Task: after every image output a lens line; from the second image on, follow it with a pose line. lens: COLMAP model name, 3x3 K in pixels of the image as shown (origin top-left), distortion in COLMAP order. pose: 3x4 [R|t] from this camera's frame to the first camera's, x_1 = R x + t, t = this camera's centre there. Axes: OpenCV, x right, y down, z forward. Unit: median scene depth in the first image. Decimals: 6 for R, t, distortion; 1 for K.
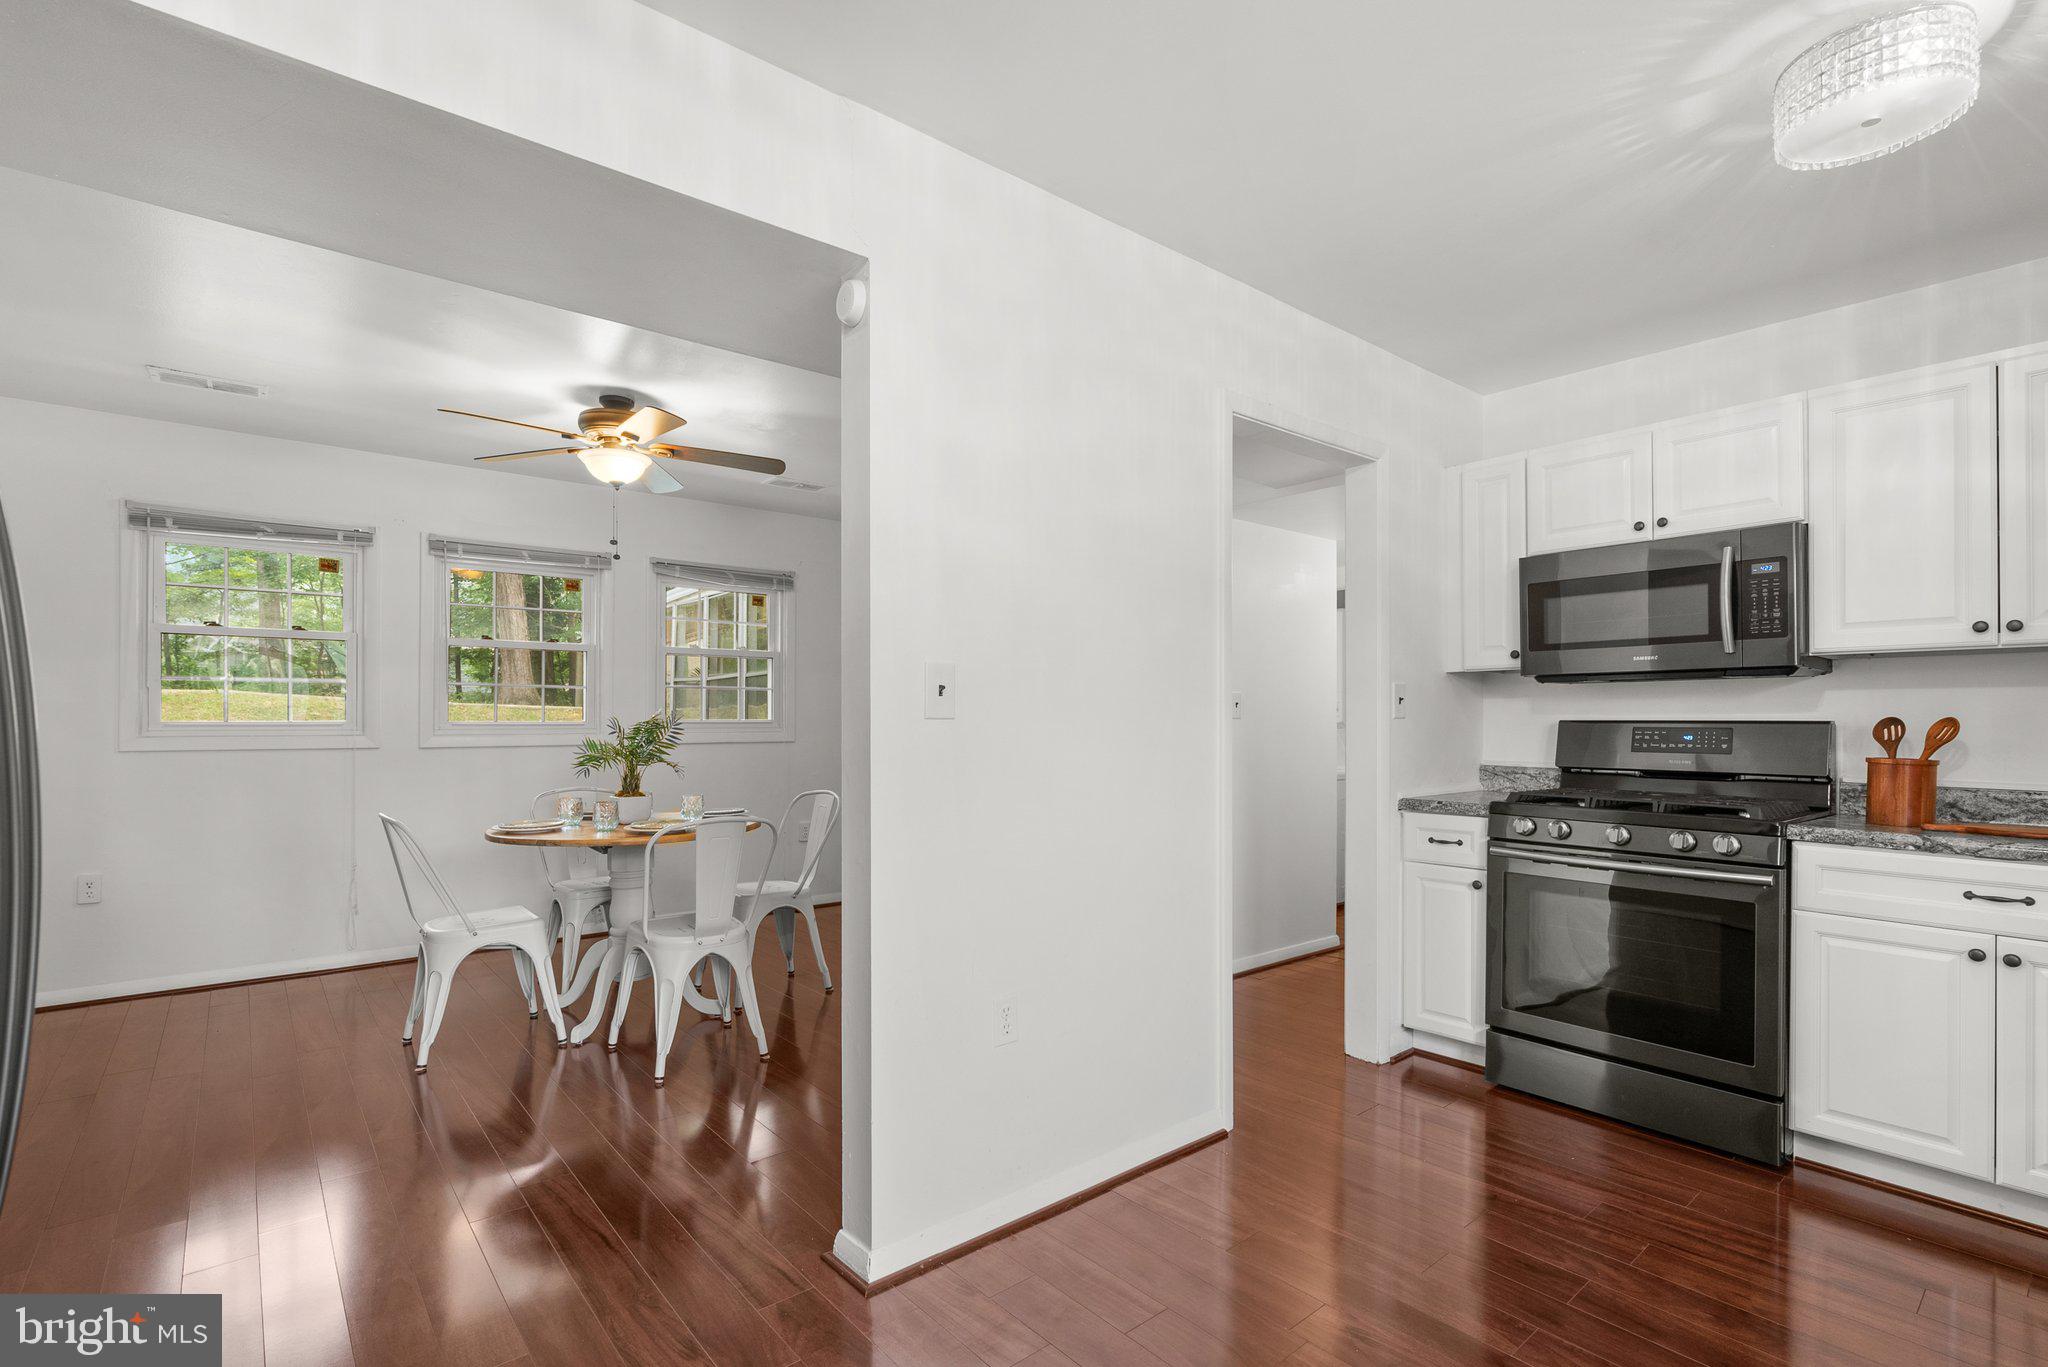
lens RADIAL K [[949.3, 0, 1027.5], [0, 949.3, 721.7], [0, 0, 1]] dist [0.002482, 0.001306]
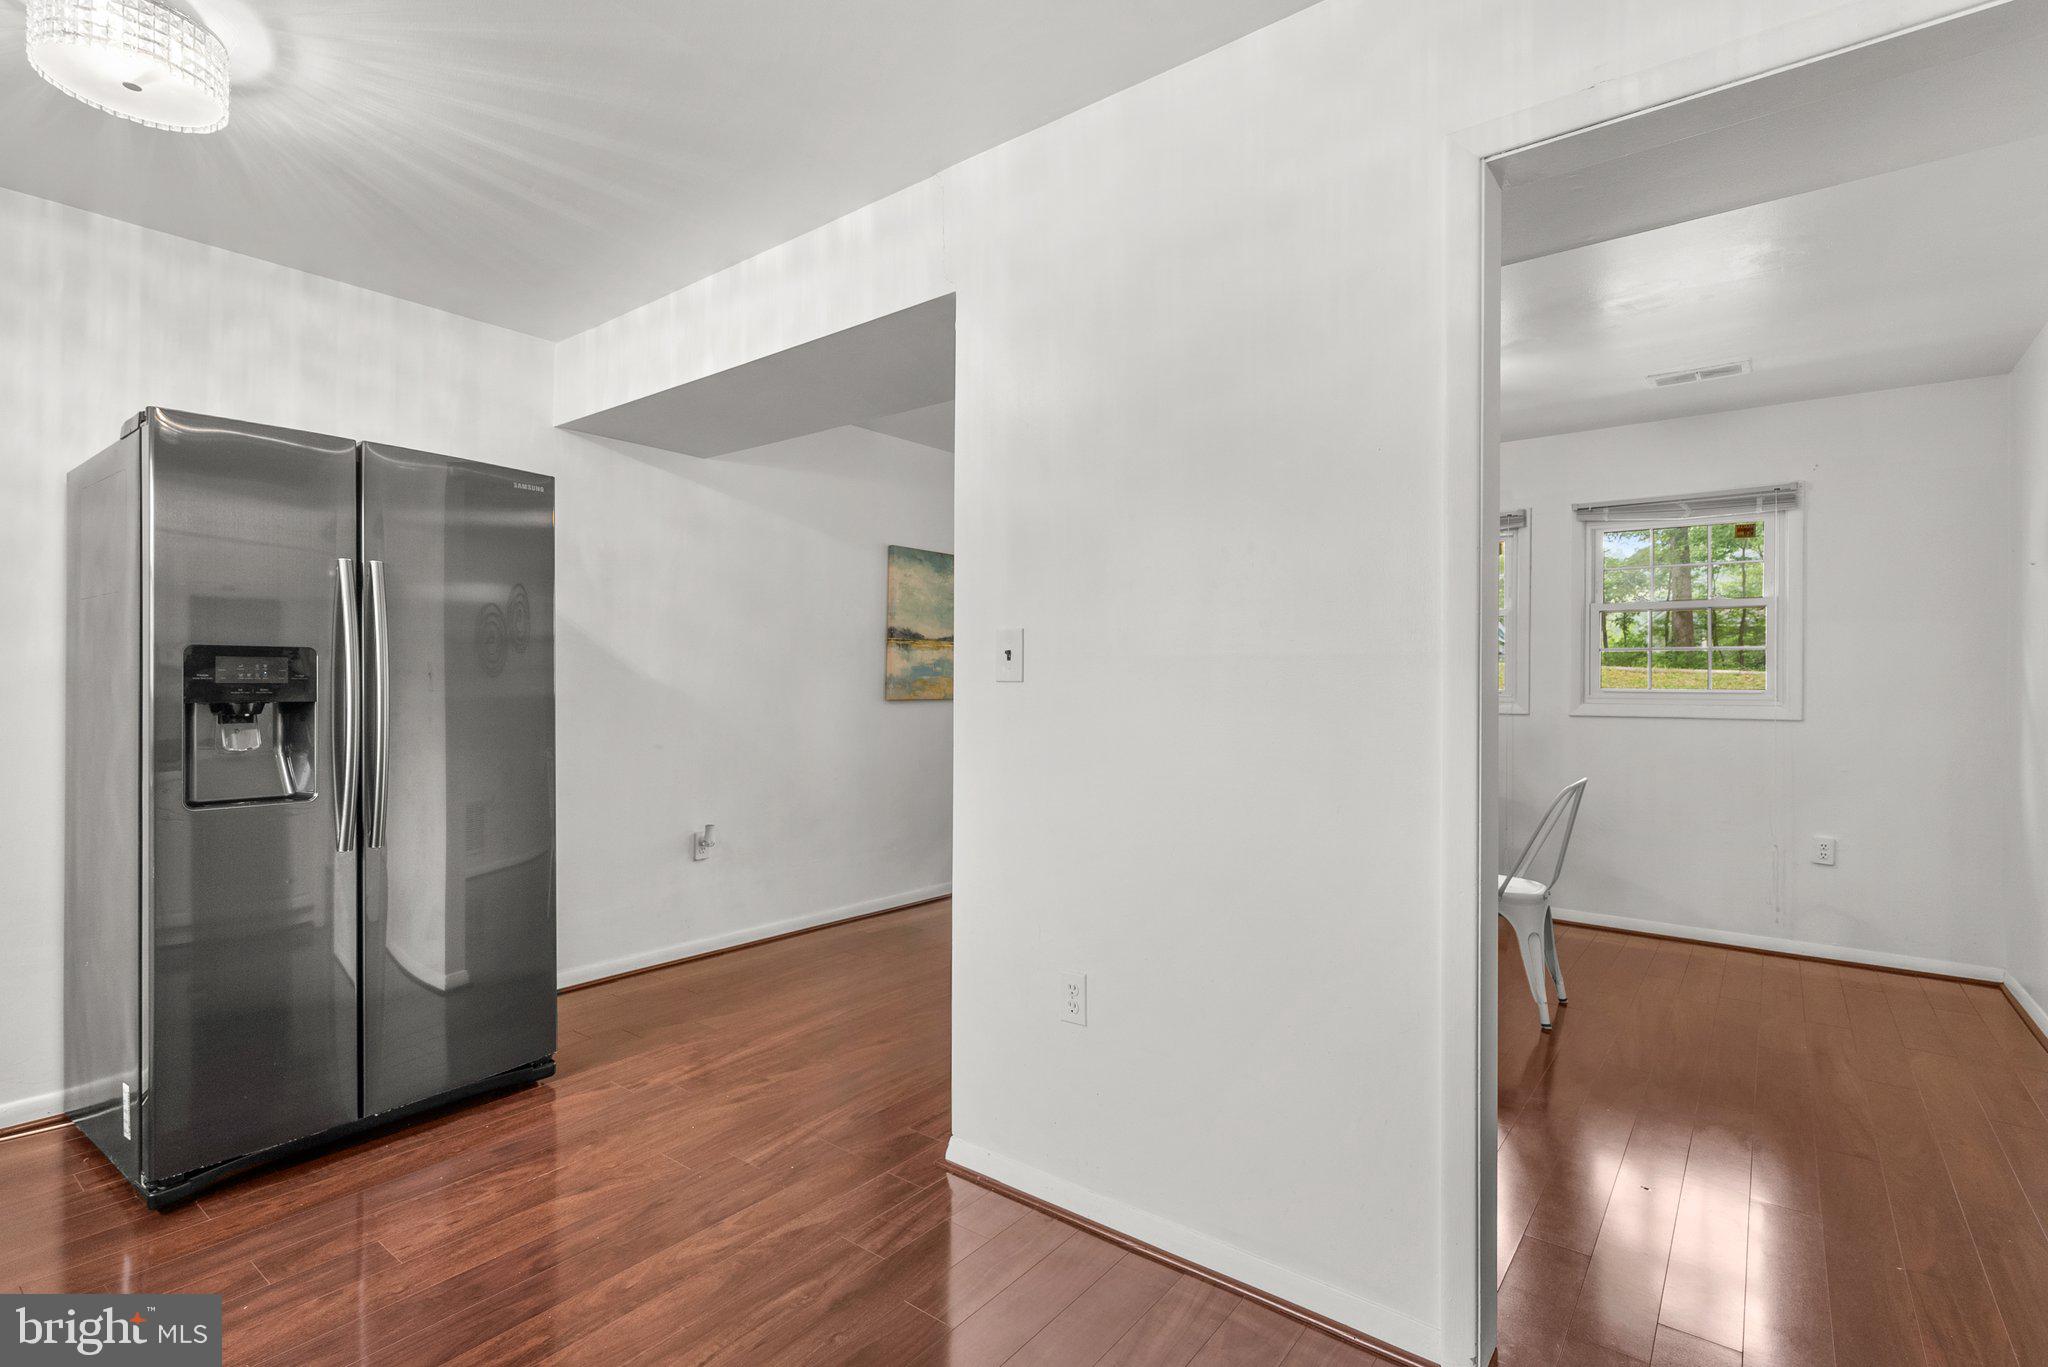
lens RADIAL K [[949.3, 0, 1005.0], [0, 949.3, 679.2], [0, 0, 1]] dist [0.002482, 0.001306]
pose [[0.201910, 0.000094, -0.979404, 0.472318], [-0.012675, 0.999917, -0.002517, -0.001759], [0.979322, 0.012922, 0.201894, 0.391553]]
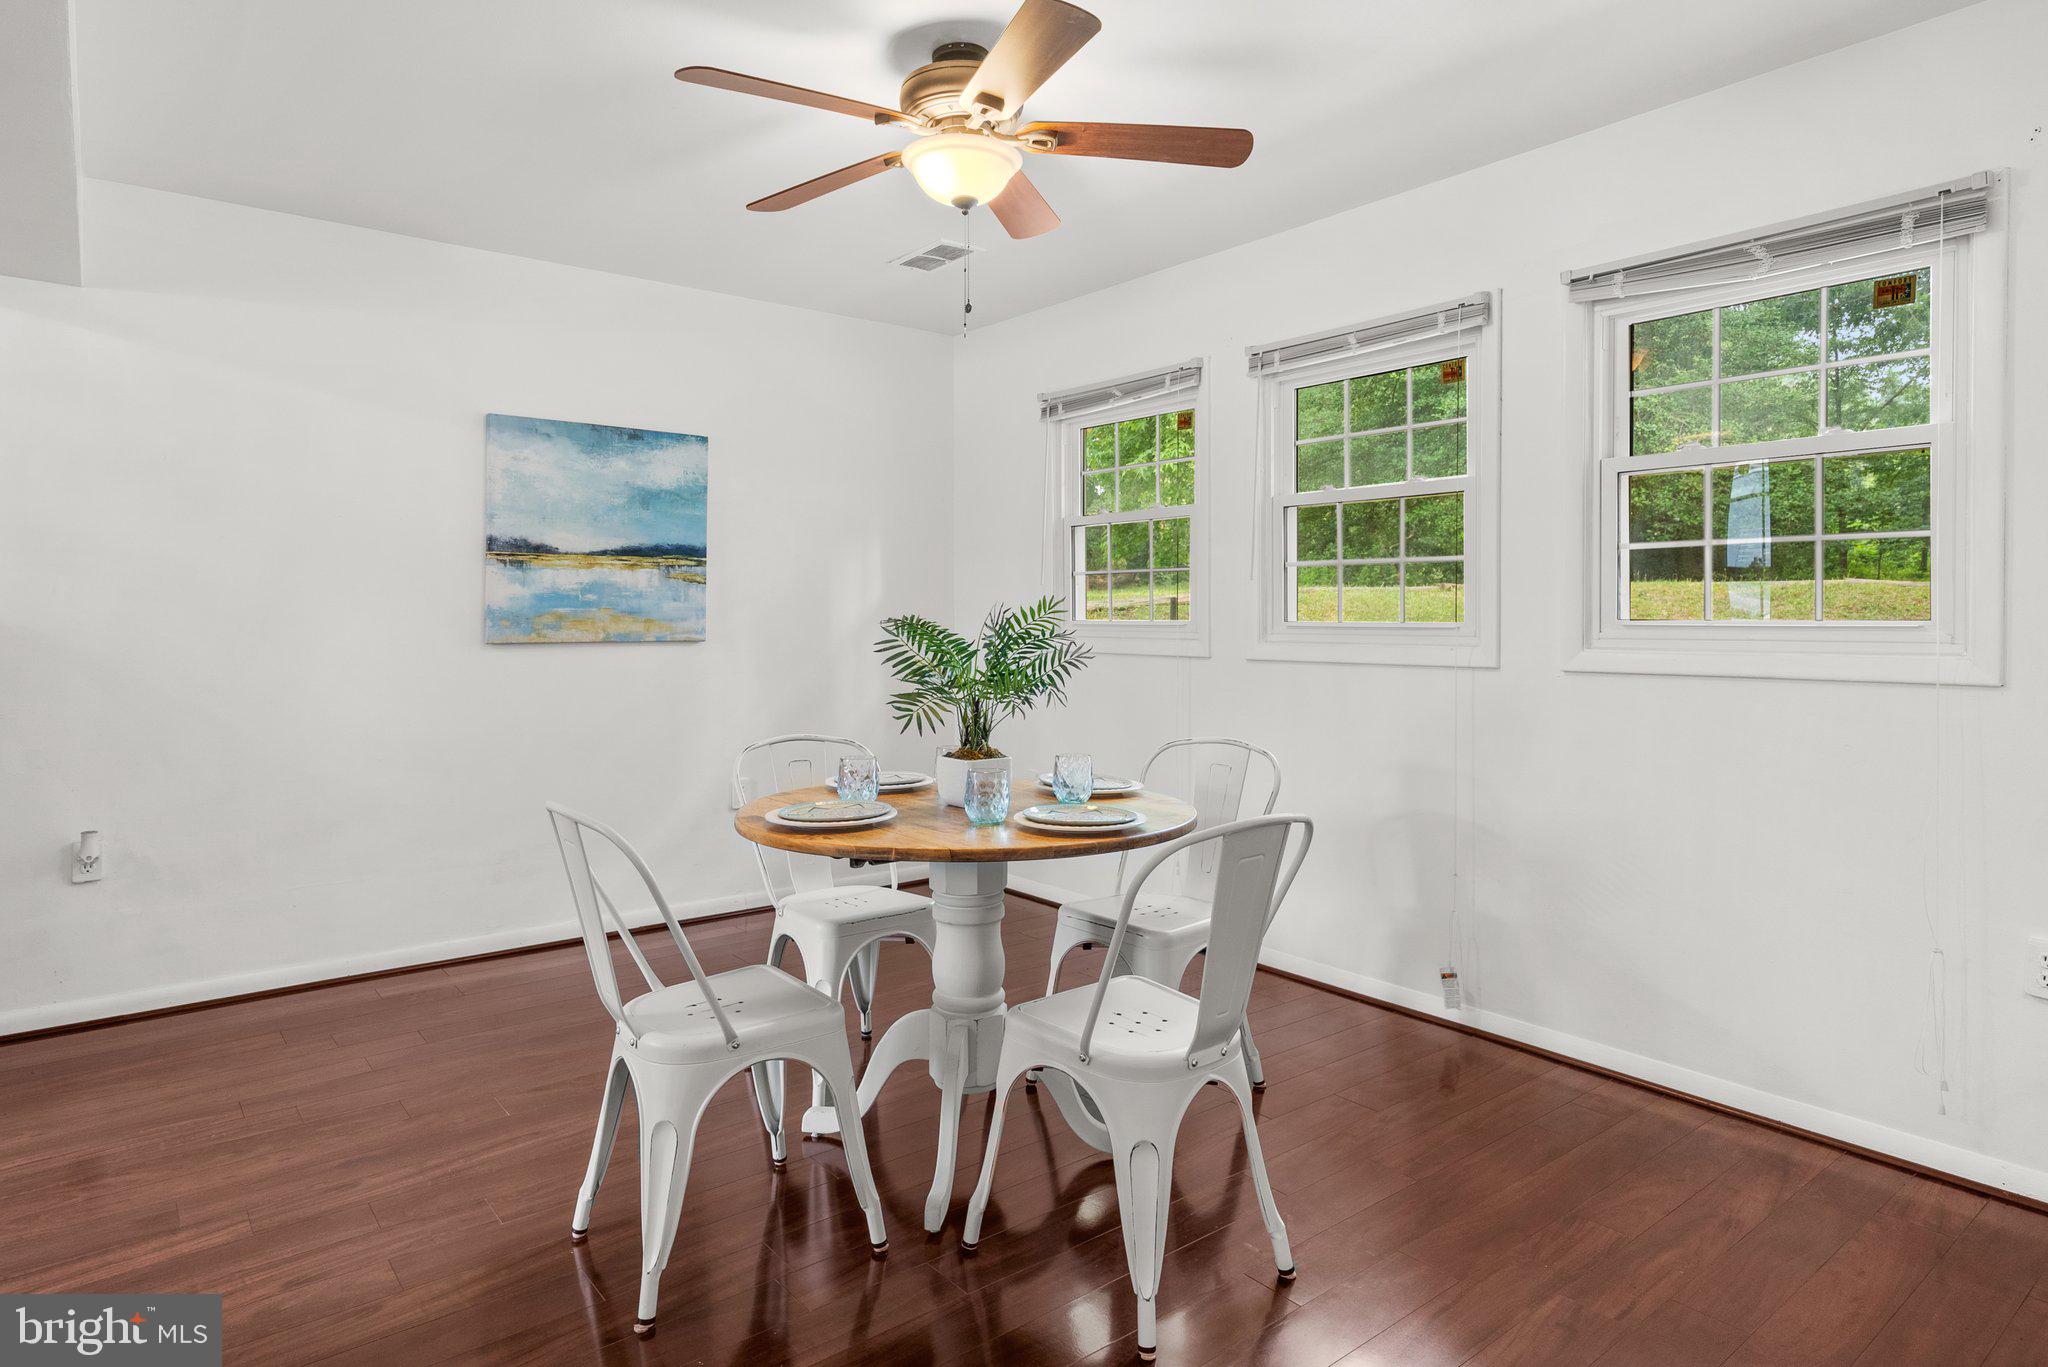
lens RADIAL K [[1137.8, 0, 1002.5], [0, 1137.8, 628.0], [0, 0, 1]] dist [0.007032, -0.000817]
pose [[-0.021620, 0.014803, -0.999657, 0.224165], [-0.004420, 0.999879, 0.014902, -0.006723], [0.999756, 0.004741, -0.021552, 0.953215]]
